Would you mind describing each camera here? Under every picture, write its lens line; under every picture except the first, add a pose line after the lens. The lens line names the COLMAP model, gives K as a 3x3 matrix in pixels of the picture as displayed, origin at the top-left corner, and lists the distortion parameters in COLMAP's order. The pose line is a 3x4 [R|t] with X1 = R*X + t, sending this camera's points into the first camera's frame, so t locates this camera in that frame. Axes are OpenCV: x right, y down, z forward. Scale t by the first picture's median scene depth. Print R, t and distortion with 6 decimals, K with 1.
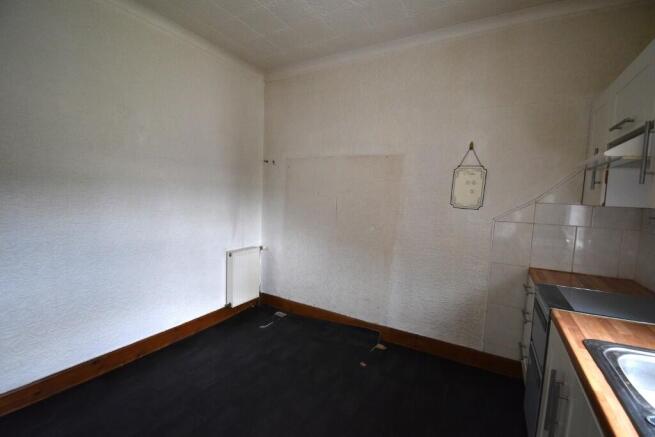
lens RADIAL K [[288.3, 0, 328.8], [0, 288.3, 219.5], [0, 0, 1]] dist [-0.002990, -0.006241]
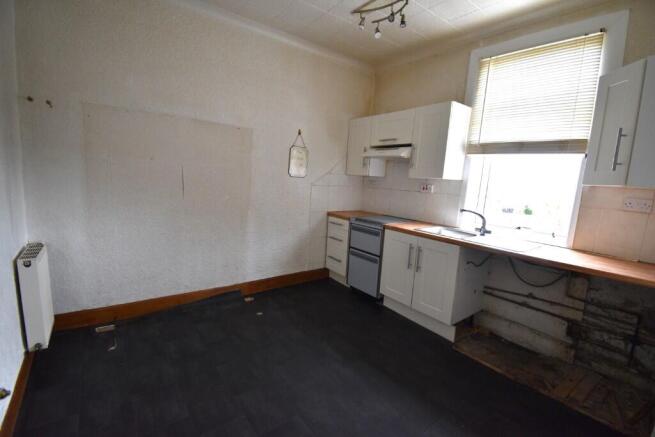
lens RADIAL K [[288.3, 0, 326.6], [0, 288.3, 218.2], [0, 0, 1]] dist [-0.002990, -0.006241]
pose [[0.387240, -0.145789, 0.910379, -0.688583], [0.028065, 0.988825, 0.146413, -0.036791], [-0.921552, -0.031147, 0.387005, 0.277849]]
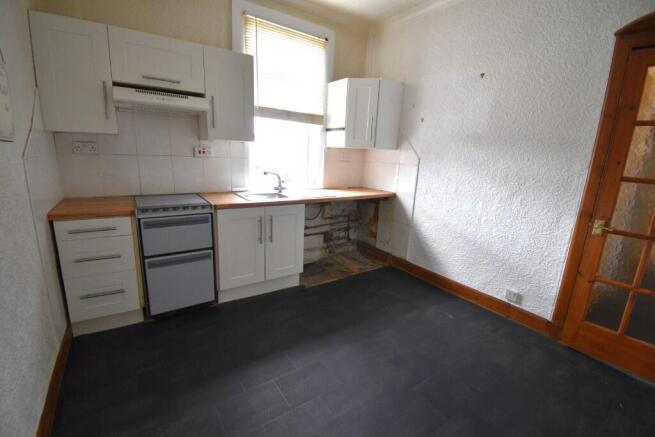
lens RADIAL K [[288.3, 0, 327.6], [0, 288.3, 219.9], [0, 0, 1]] dist [-0.002990, -0.006241]
pose [[-0.899956, -0.180870, 0.396692, -0.239608], [-0.052974, 0.948509, 0.312288, -0.080753], [-0.432750, 0.260031, -0.863198, 1.077651]]
